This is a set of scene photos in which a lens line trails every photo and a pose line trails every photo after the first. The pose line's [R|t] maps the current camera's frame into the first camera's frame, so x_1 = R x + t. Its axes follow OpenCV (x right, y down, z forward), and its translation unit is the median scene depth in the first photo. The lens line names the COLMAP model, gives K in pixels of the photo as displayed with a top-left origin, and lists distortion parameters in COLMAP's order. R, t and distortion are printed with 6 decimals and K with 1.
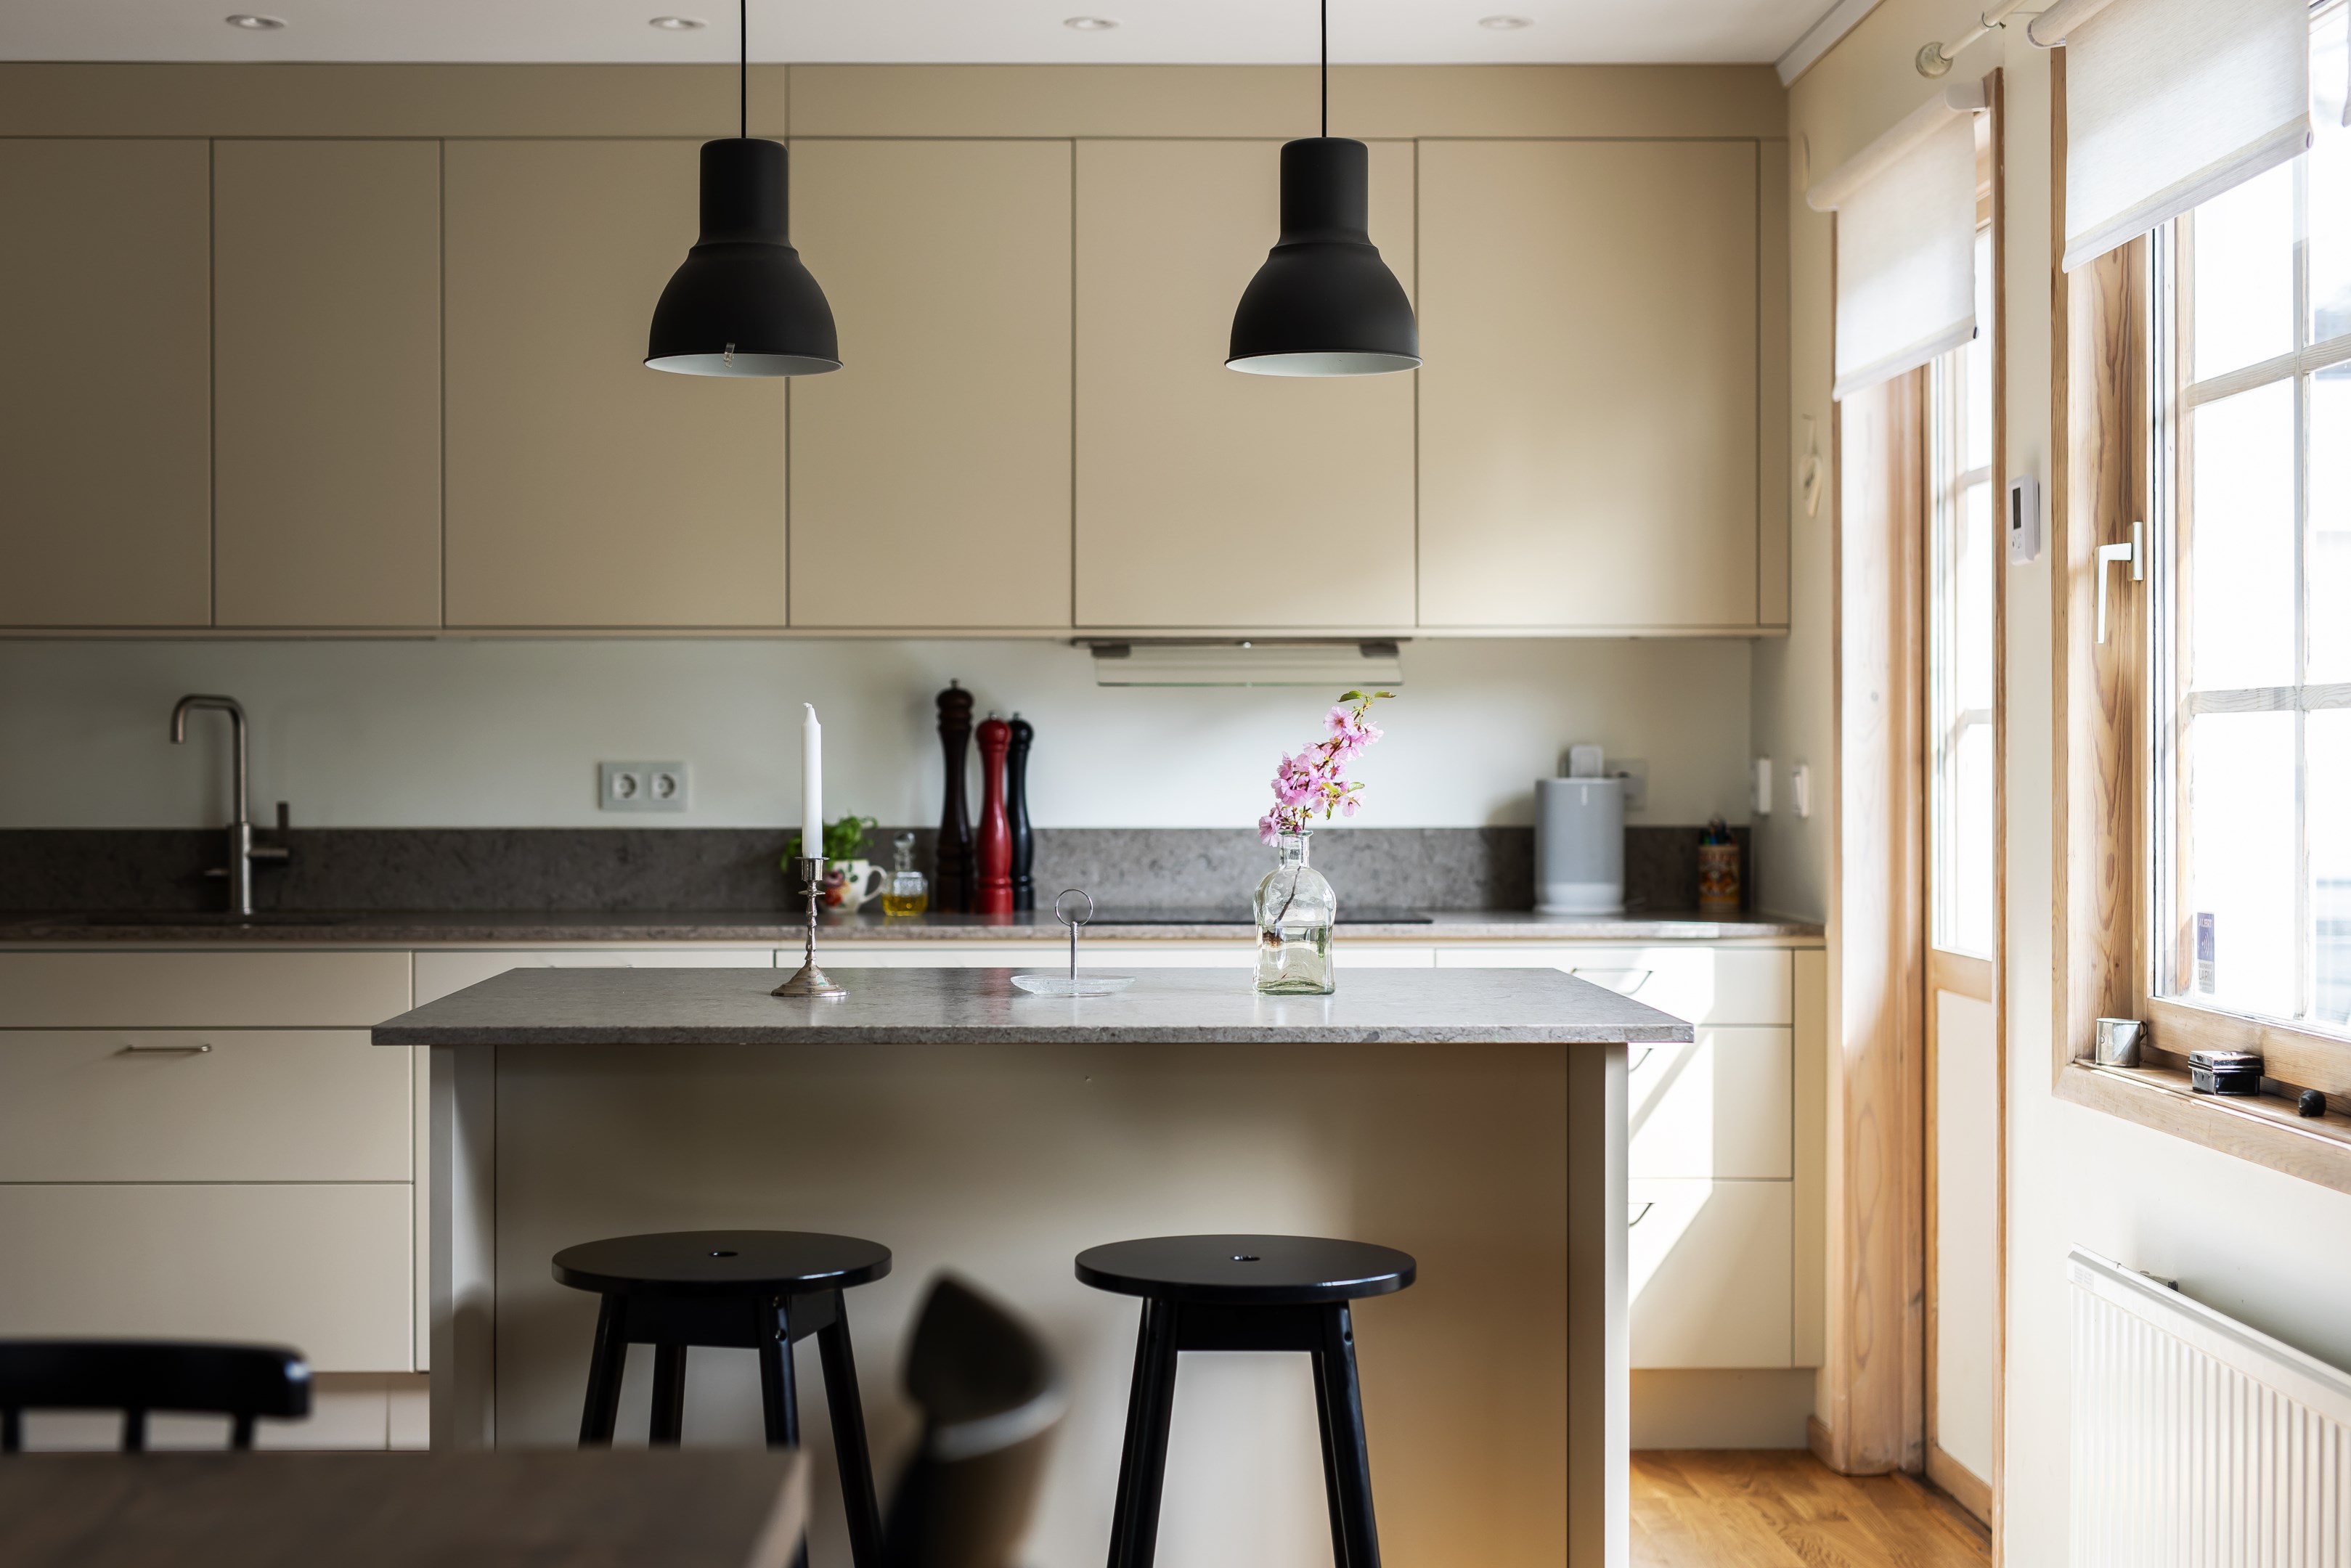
lens RADIAL K [[3382.3, 0, 1172.9], [0, 3382.3, 798.2], [0, 0, 1]] dist [0.074746, 0.000000]
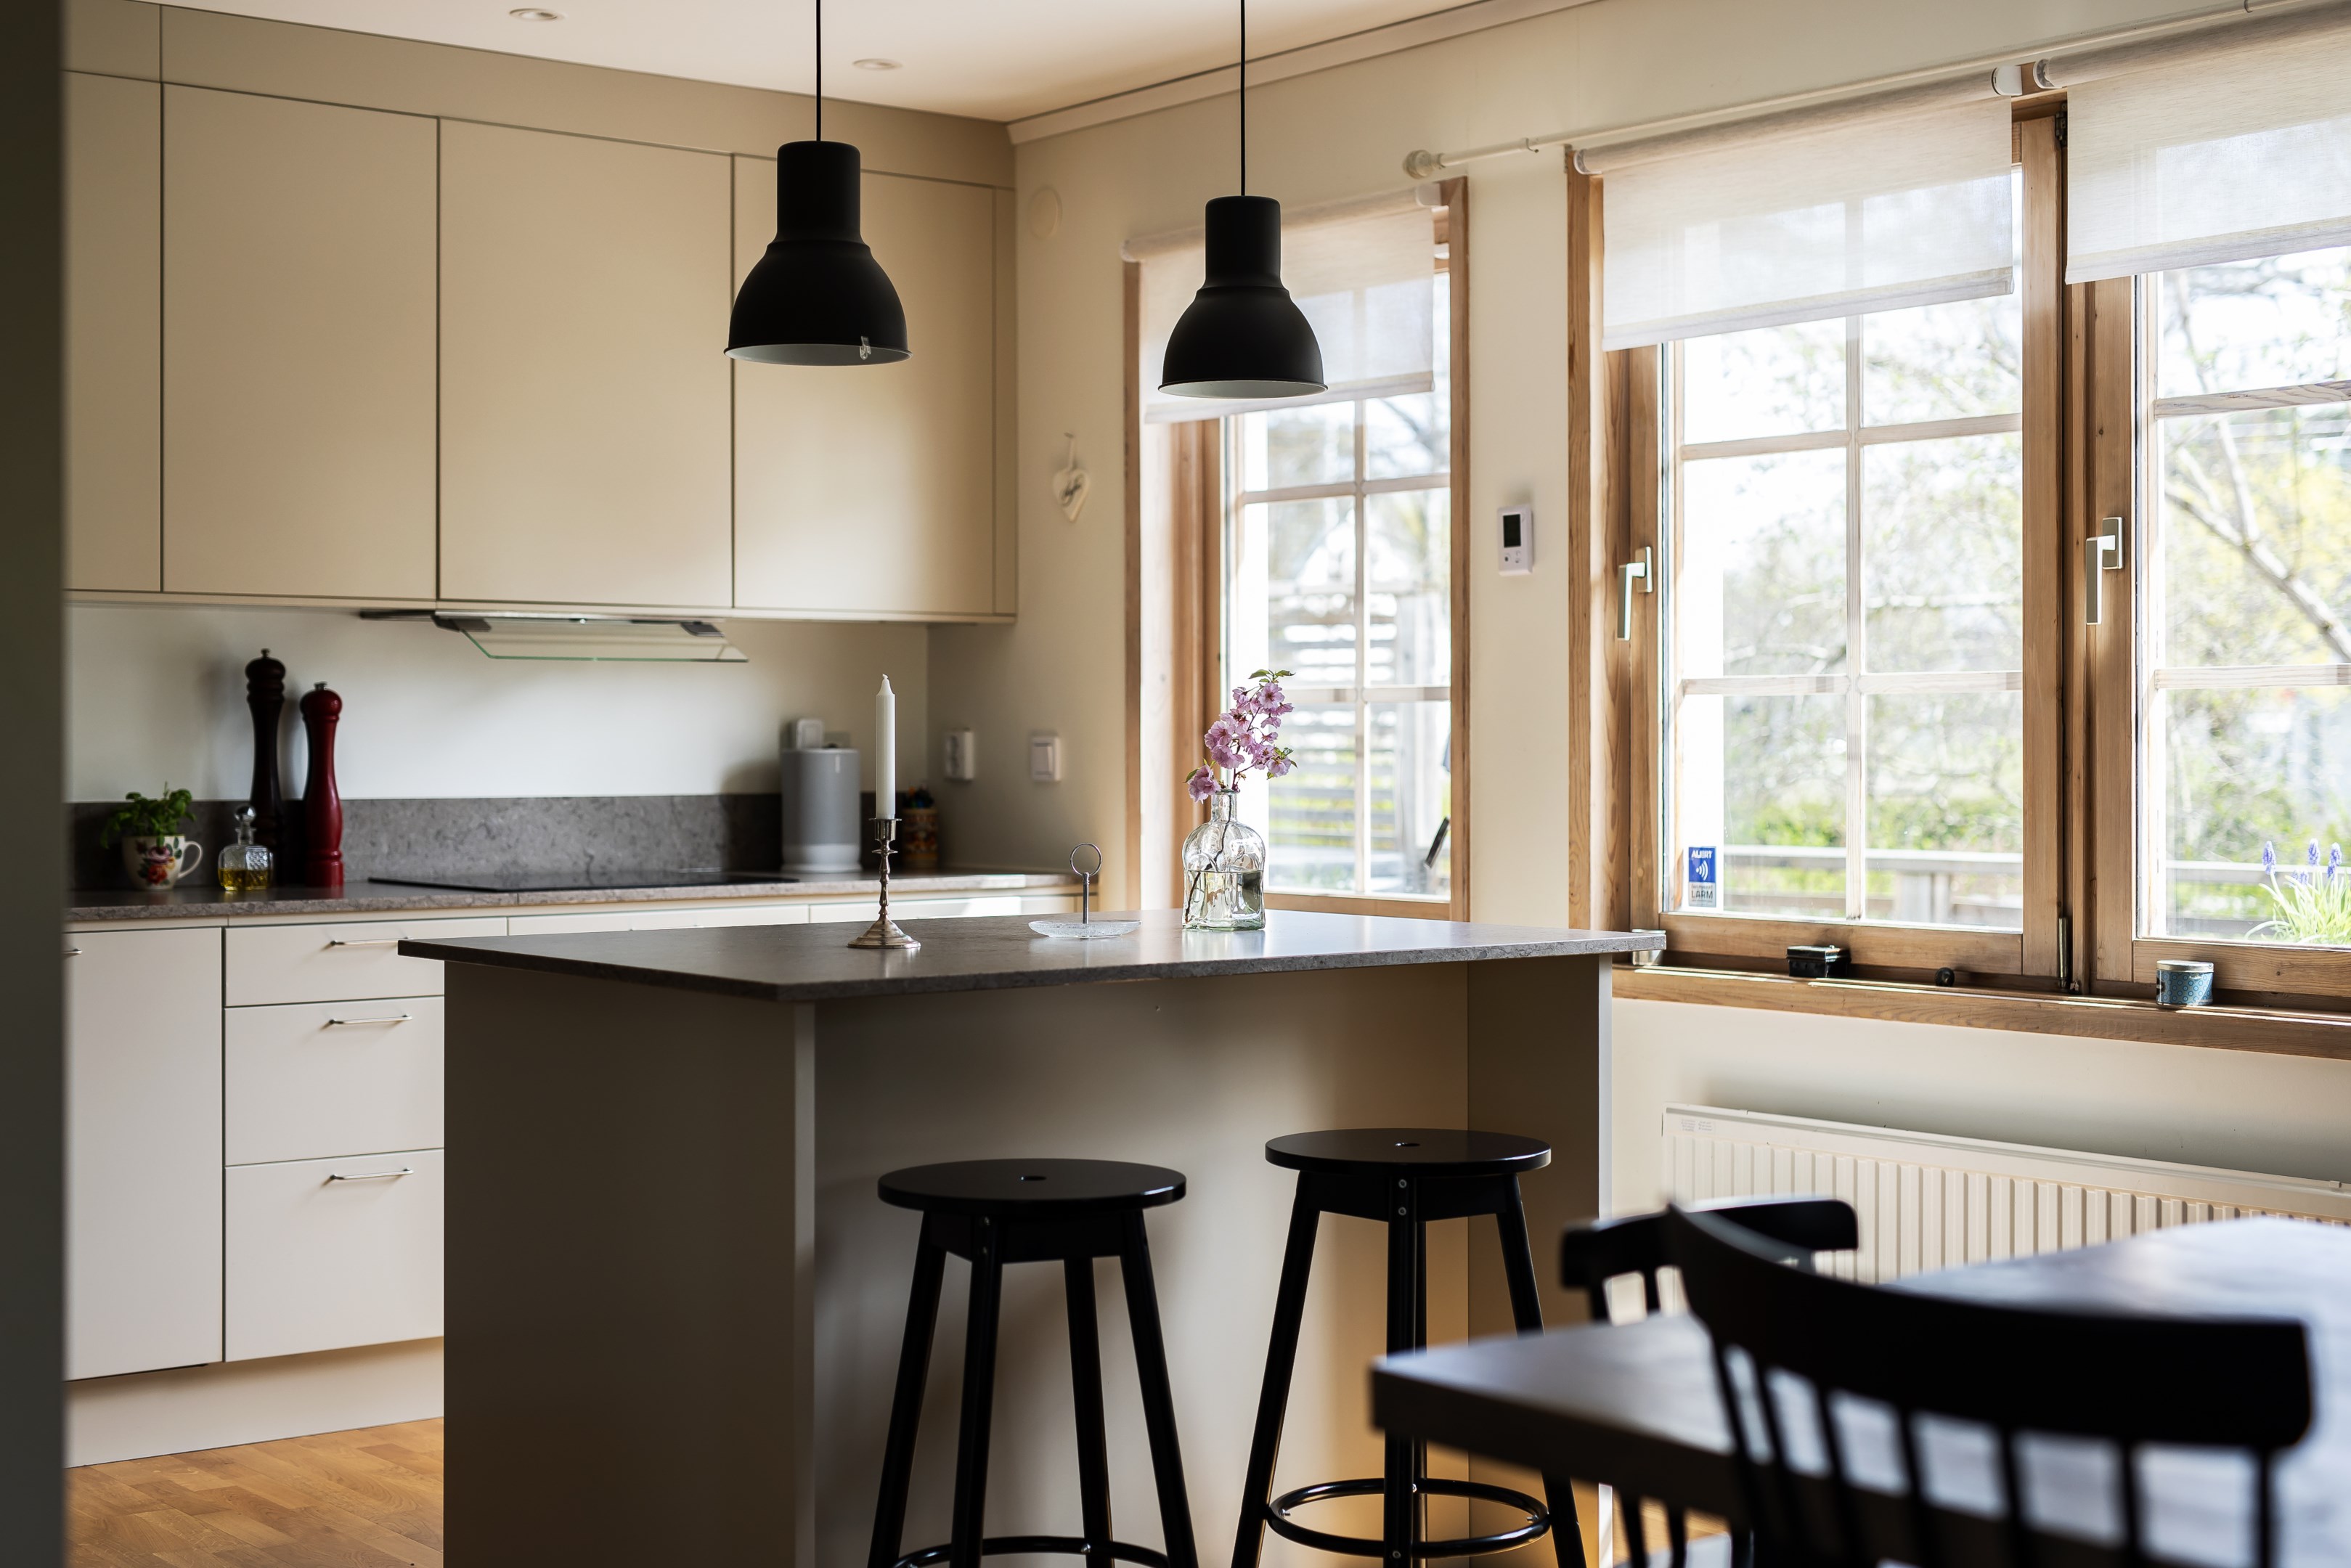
lens RADIAL K [[3382.3, 0, 1172.0], [0, 3382.3, 775.8], [0, 0, 1]] dist [0.074746, 0.000000]
pose [[0.798359, -0.007154, 0.602140, -0.456710], [0.007420, 0.999970, 0.002042, 0.001574], [-0.602137, 0.002838, 0.798388, 0.056294]]
